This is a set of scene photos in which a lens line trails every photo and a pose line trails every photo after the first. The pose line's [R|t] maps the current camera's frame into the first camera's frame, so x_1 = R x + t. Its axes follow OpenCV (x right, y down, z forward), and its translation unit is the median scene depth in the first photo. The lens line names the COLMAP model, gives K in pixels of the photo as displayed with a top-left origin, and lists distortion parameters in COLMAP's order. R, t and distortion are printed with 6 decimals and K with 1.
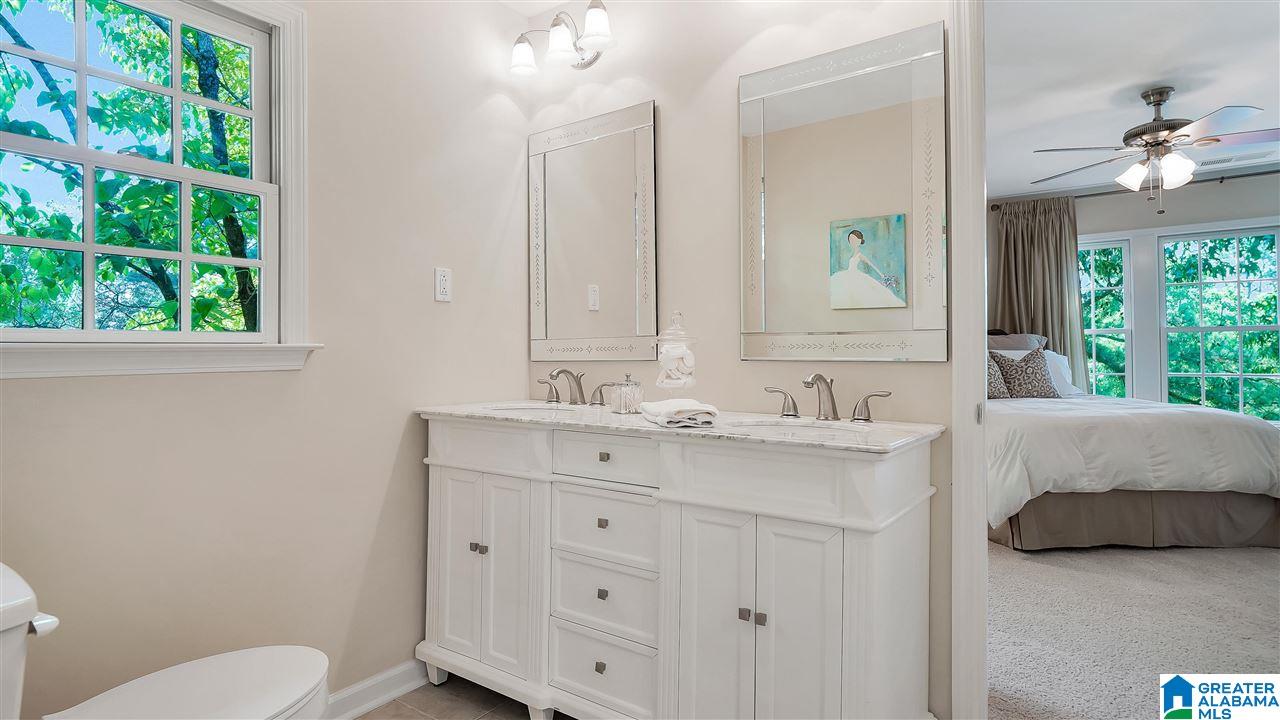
lens RADIAL K [[632.0, 0, 637.6], [0, 632.0, 340.0], [0, 0, 1]] dist [-0.000535, 0.000241]
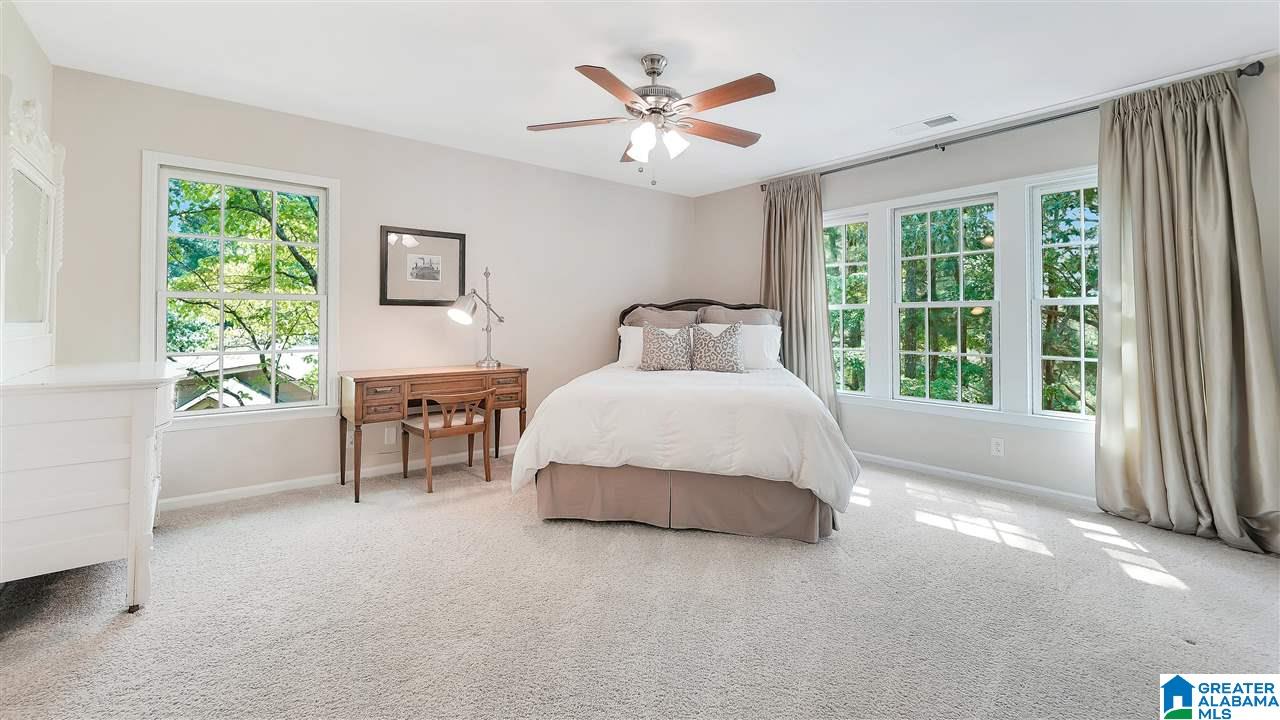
lens RADIAL K [[517.2, 0, 640.1], [0, 517.2, 309.4], [0, 0, 1]] dist [-0.018025, -0.000029]
pose [[0.975362, 0.010897, -0.220343, 0.910431], [-0.012170, 0.999916, -0.004424, -0.003833], [0.220277, 0.006996, 0.975412, 0.207322]]
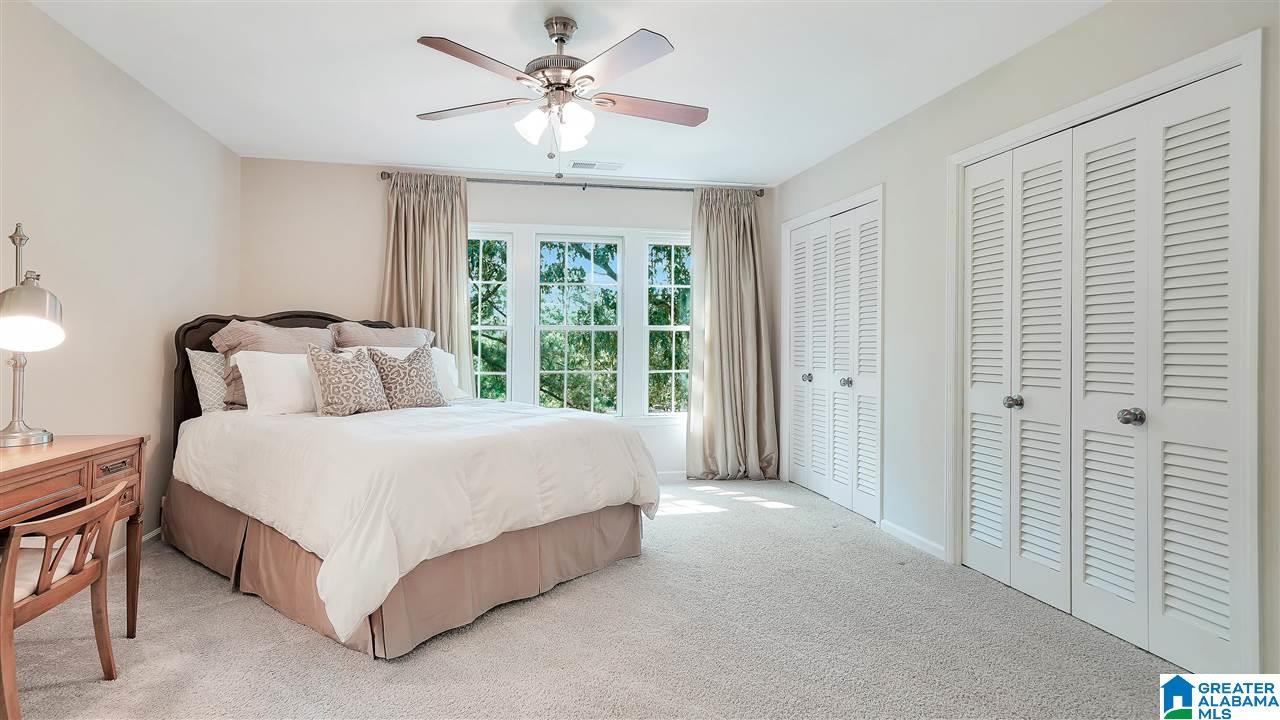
lens RADIAL K [[603.2, 0, 607.6], [0, 603.2, 333.9], [0, 0, 1]] dist [-0.000693, -0.000025]
pose [[0.664054, 0.025817, 0.747239, 0.282188], [-0.023920, 0.999626, -0.013280, 0.004938], [-0.747302, -0.009056, 0.664423, 0.413090]]
